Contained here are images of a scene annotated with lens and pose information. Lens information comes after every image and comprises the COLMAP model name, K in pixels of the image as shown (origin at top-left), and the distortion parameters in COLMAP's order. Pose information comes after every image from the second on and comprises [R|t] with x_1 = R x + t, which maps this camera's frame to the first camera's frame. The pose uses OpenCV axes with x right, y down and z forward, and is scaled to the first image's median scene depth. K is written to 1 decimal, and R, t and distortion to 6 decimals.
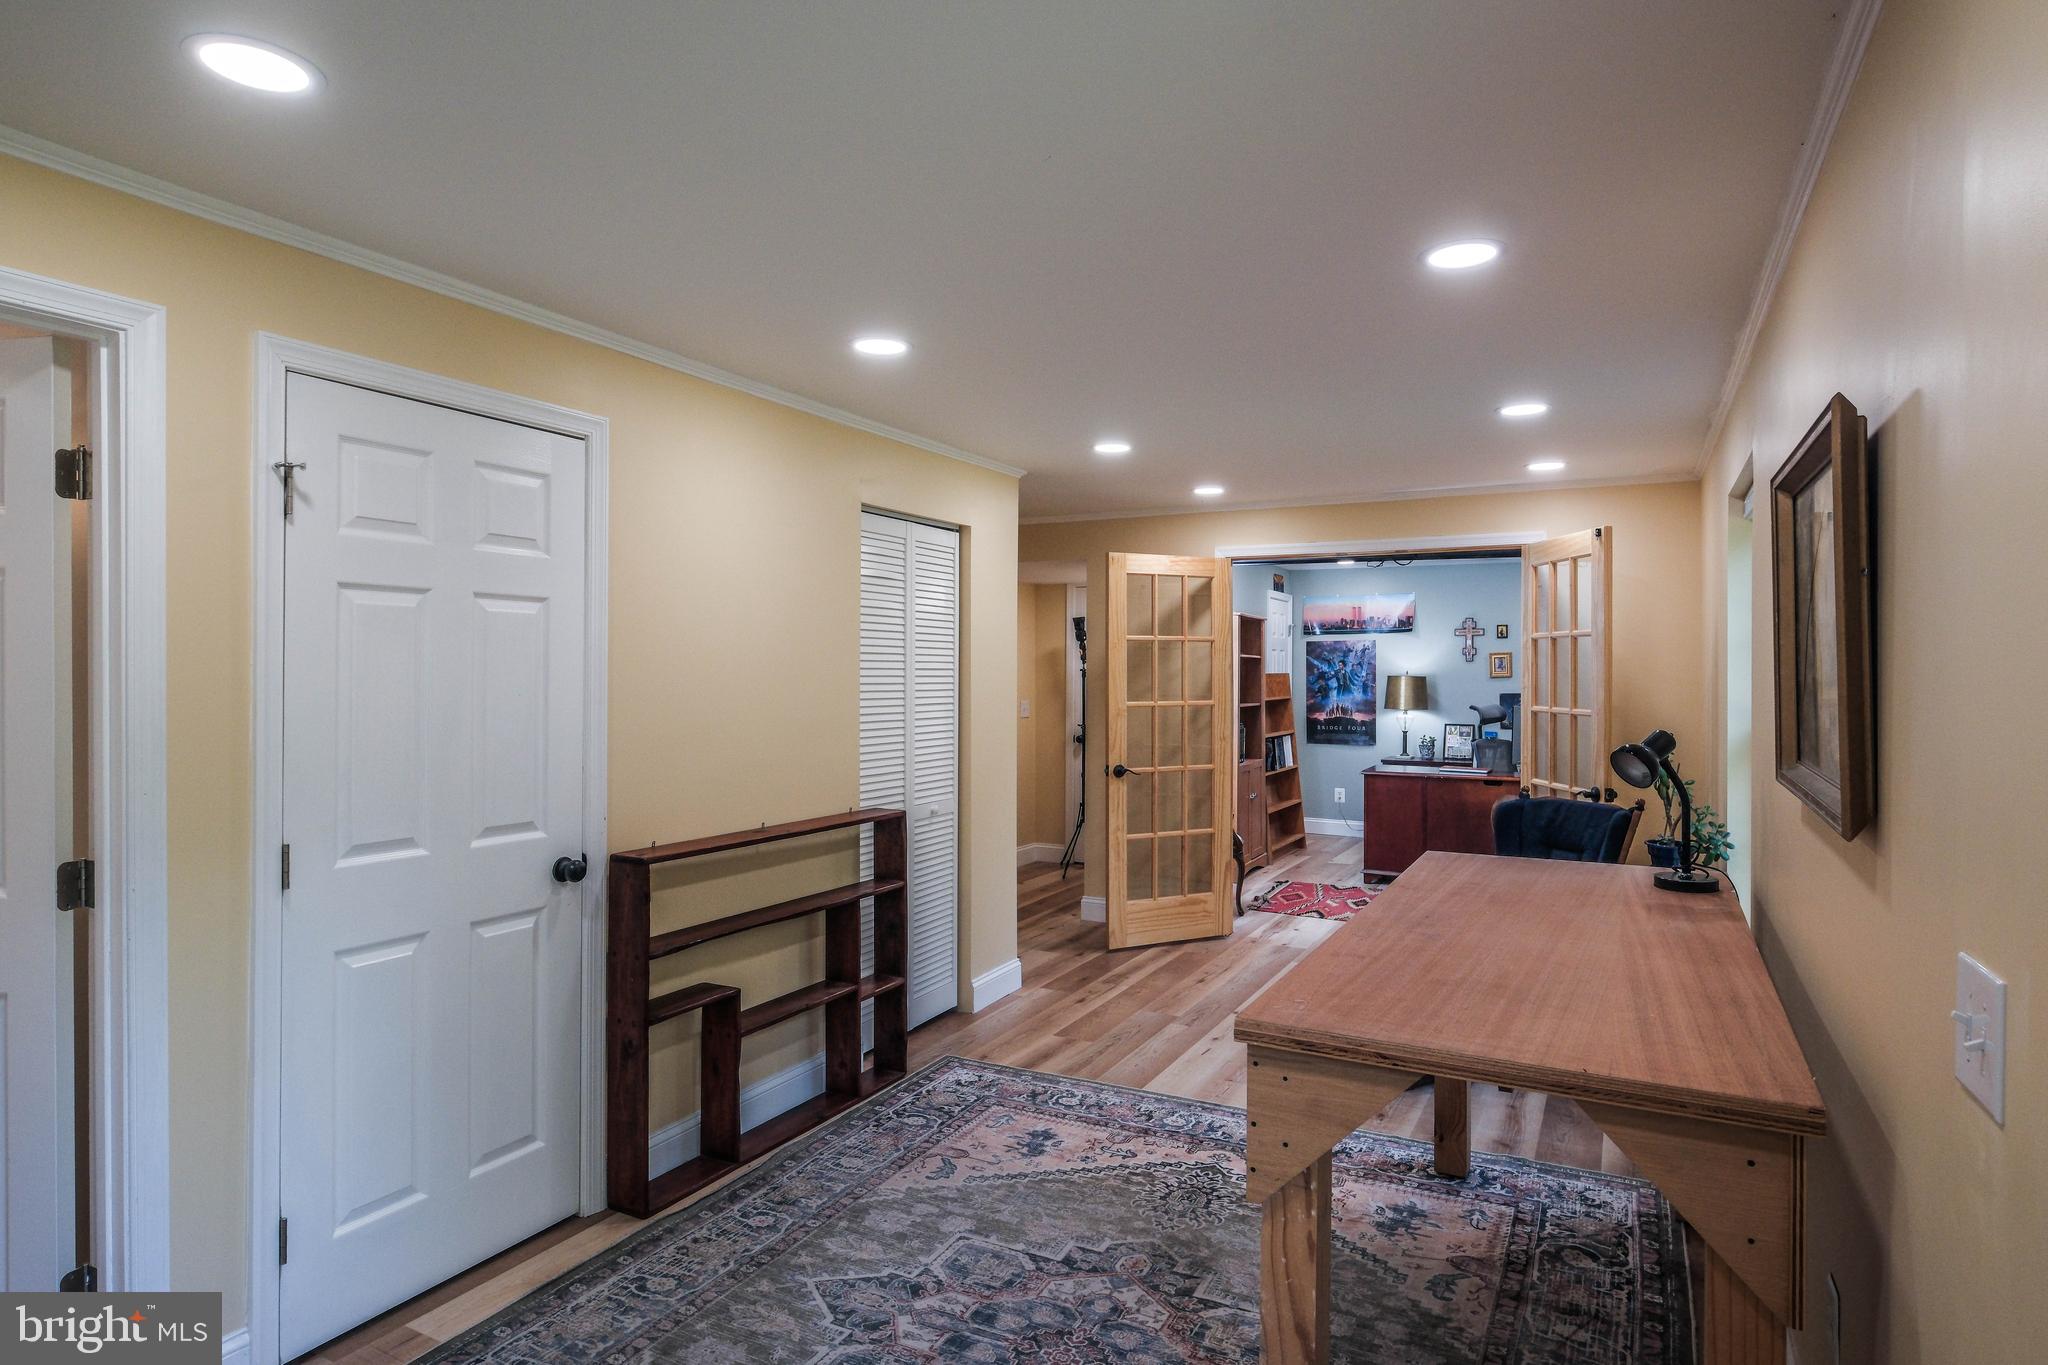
lens RADIAL K [[1137.1, 0, 989.6], [0, 1137.1, 676.8], [0, 0, 1]] dist [0.004661, -0.000275]
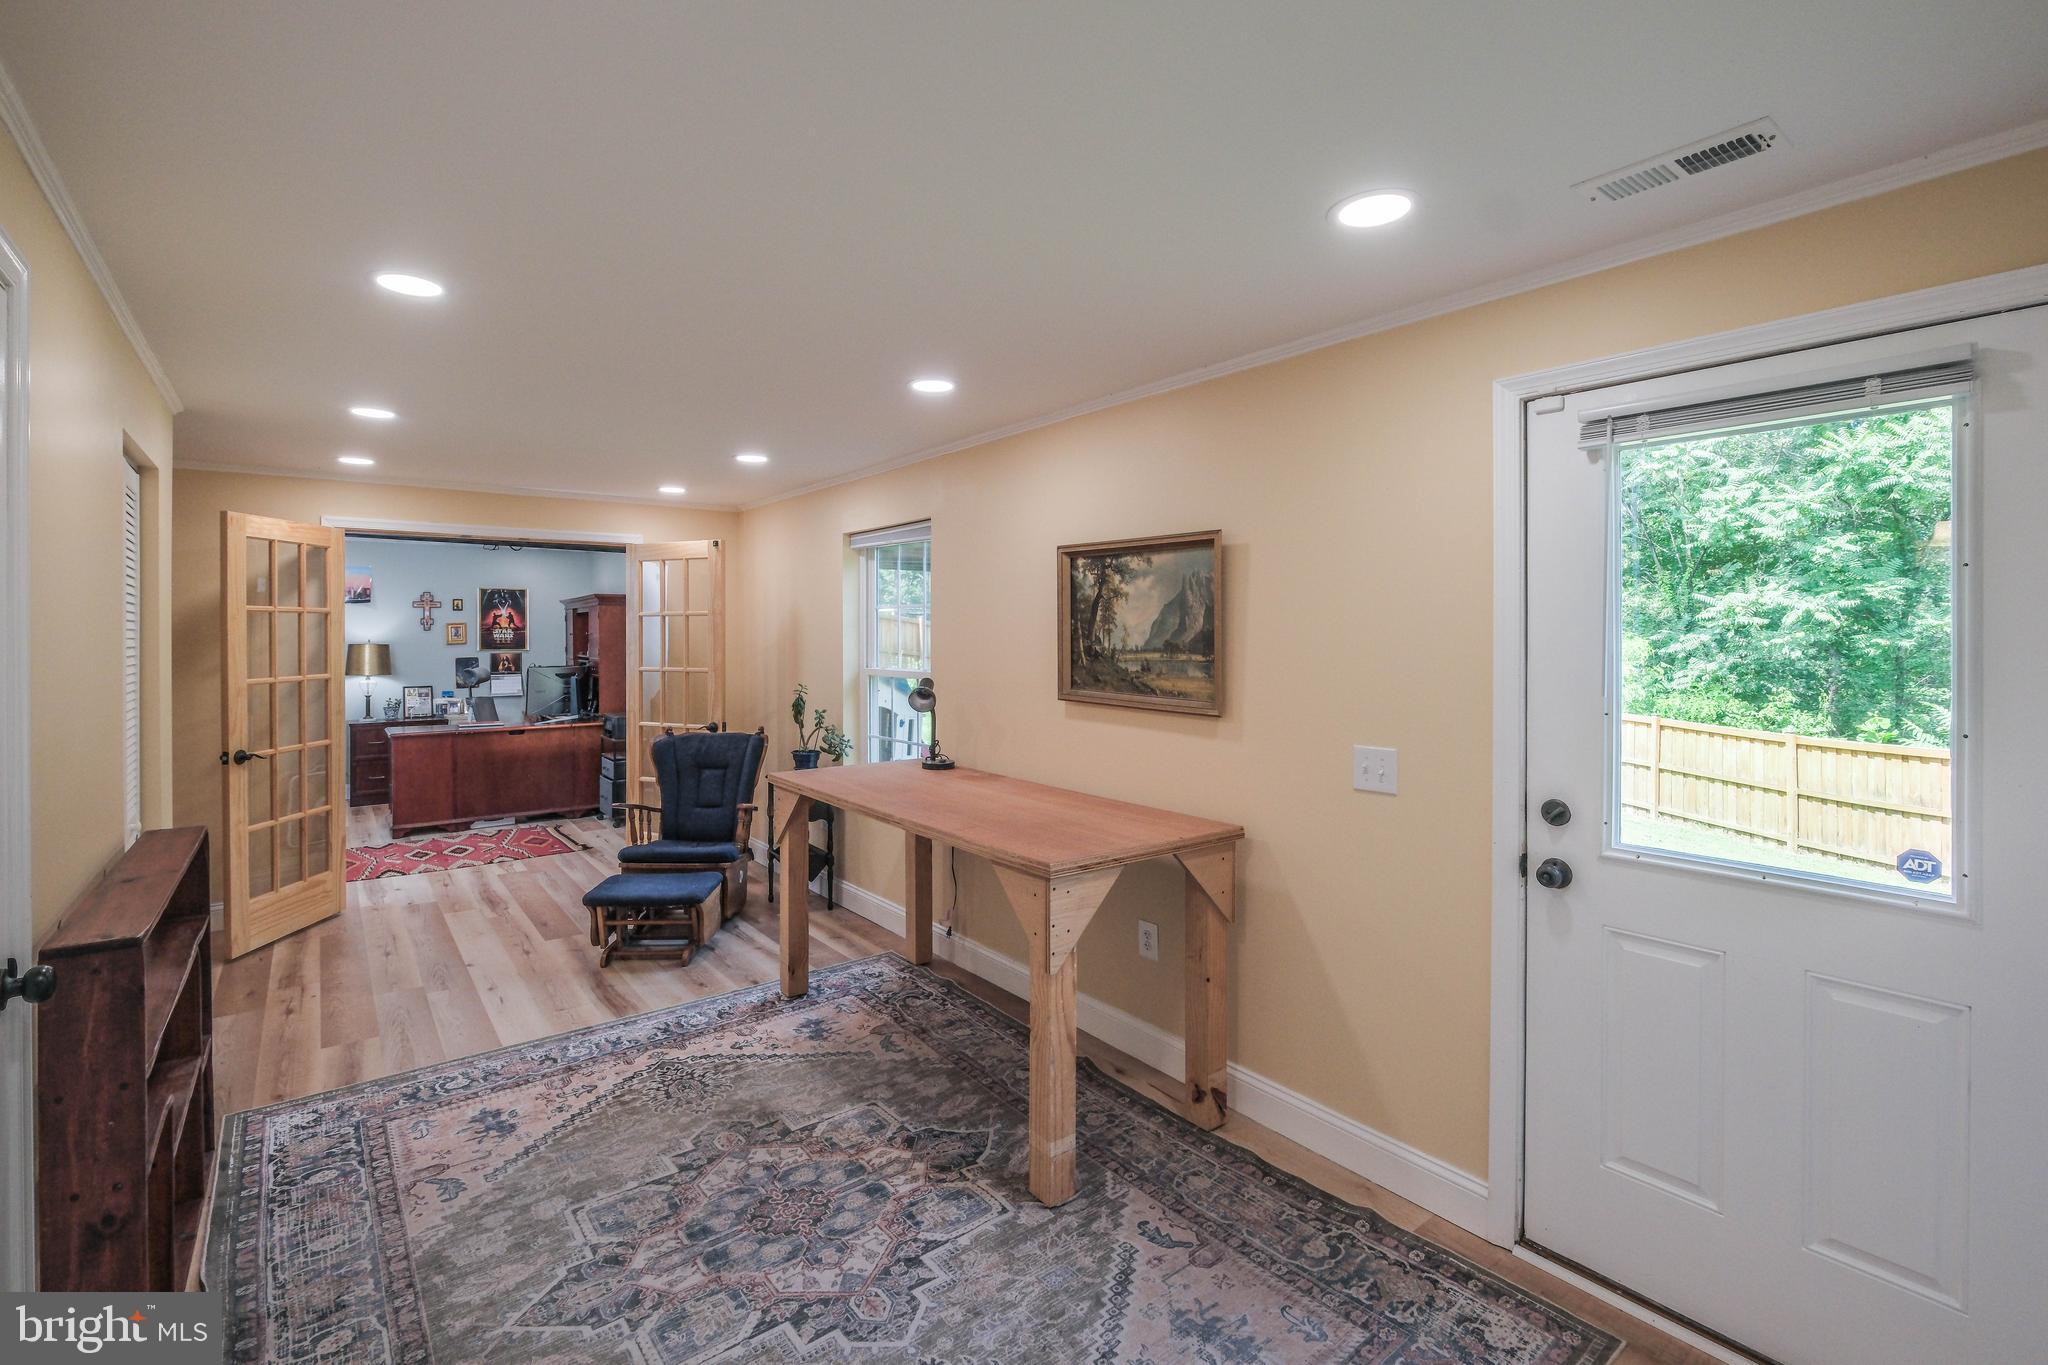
lens RADIAL K [[938.9, 0, 998.3], [0, 938.9, 634.5], [0, 0, 1]] dist [-0.000976, -0.002050]
pose [[0.415629, -0.004870, 0.909521, -0.540873], [0.009306, 0.999956, 0.001102, -0.014561], [-0.909486, 0.008006, 0.415657, 0.266810]]
